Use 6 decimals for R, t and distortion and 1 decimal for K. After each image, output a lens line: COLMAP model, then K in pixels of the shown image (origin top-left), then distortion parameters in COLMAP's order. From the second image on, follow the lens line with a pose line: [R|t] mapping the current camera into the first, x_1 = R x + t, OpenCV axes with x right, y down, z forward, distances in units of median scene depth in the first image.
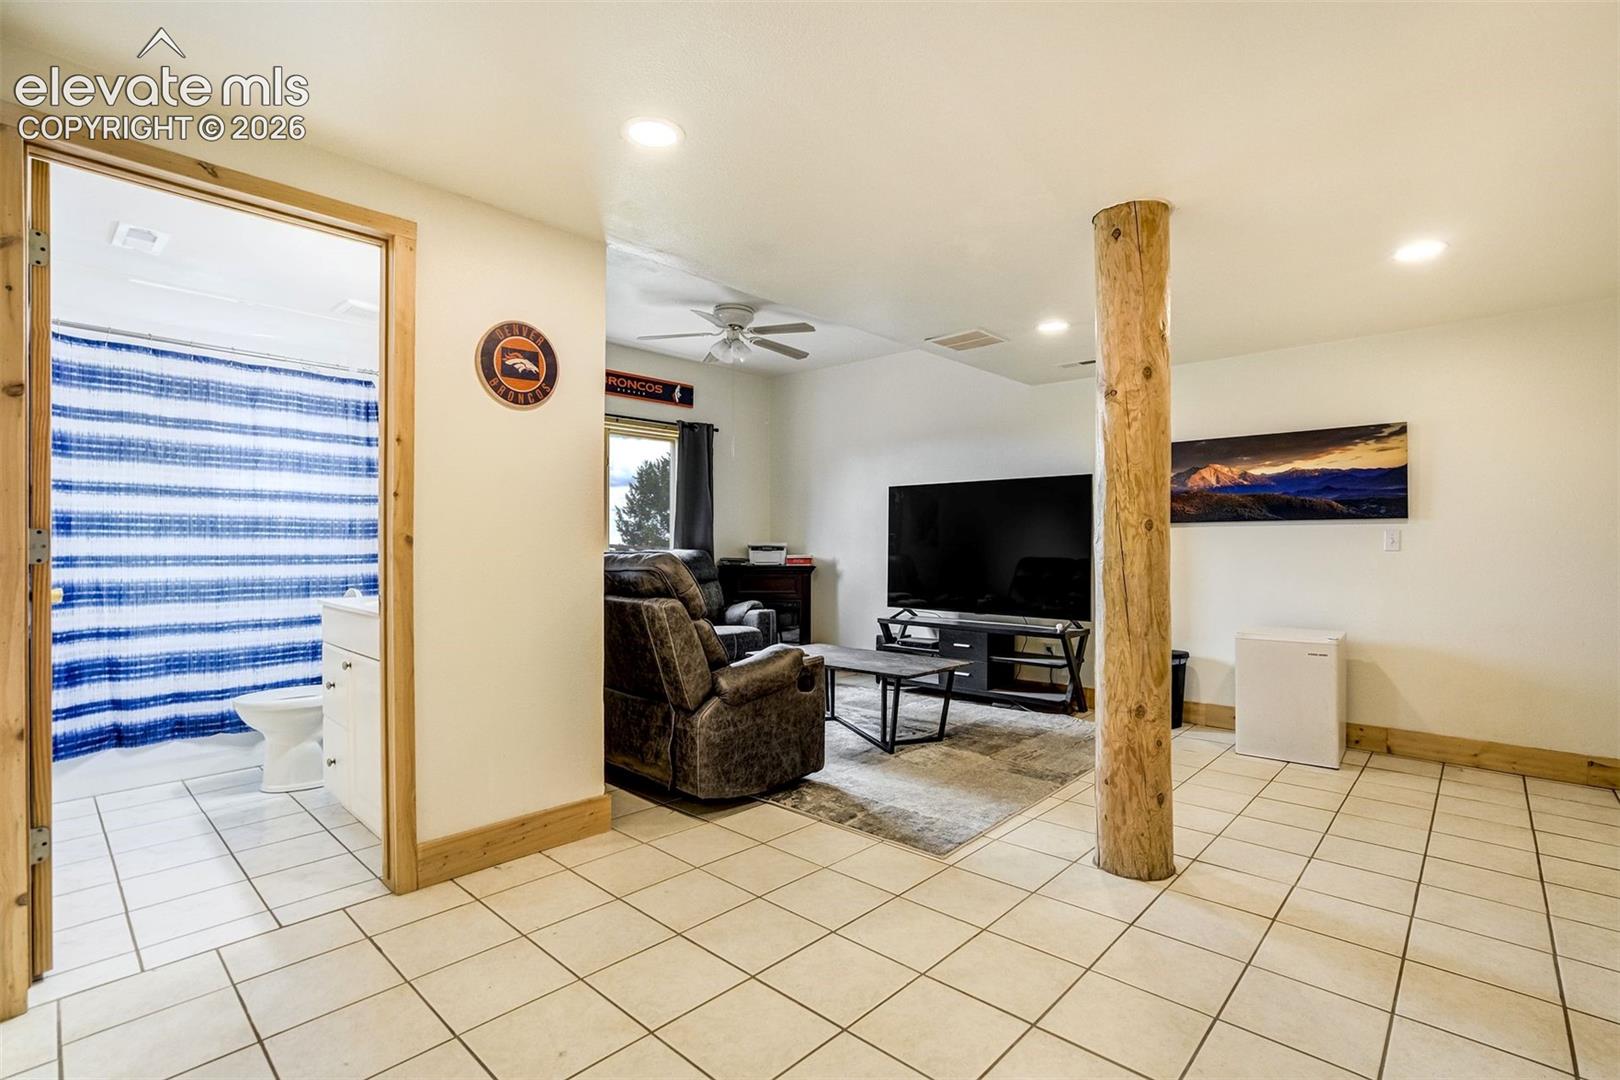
lens RADIAL K [[744.1, 0, 809.9], [0, 744.1, 529.7], [0, 0, 1]] dist [-0.046933, 0.016042]
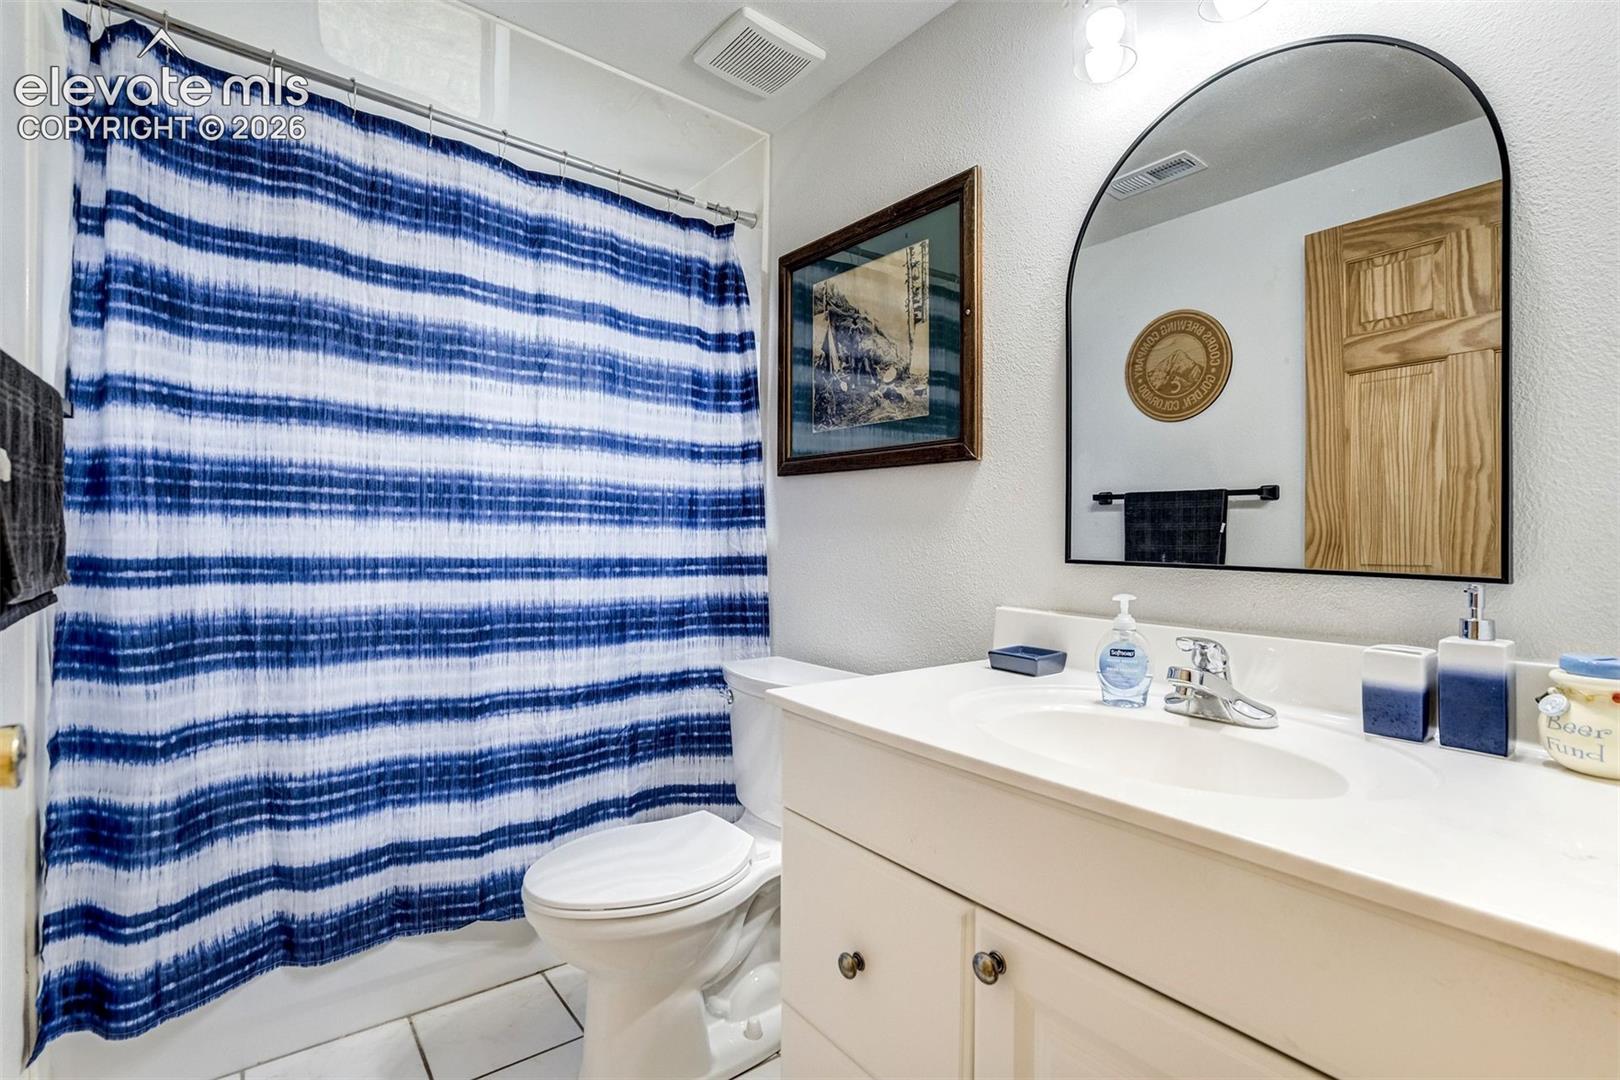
lens RADIAL K [[744.1, 0, 824.7], [0, 744.1, 536.1], [0, 0, 1]] dist [-0.046933, 0.016042]
pose [[0.989127, 0.014816, -0.146313, -0.527313], [-0.012603, 0.999792, 0.016041, 0.010459], [0.146521, -0.014022, 0.989108, 0.566398]]
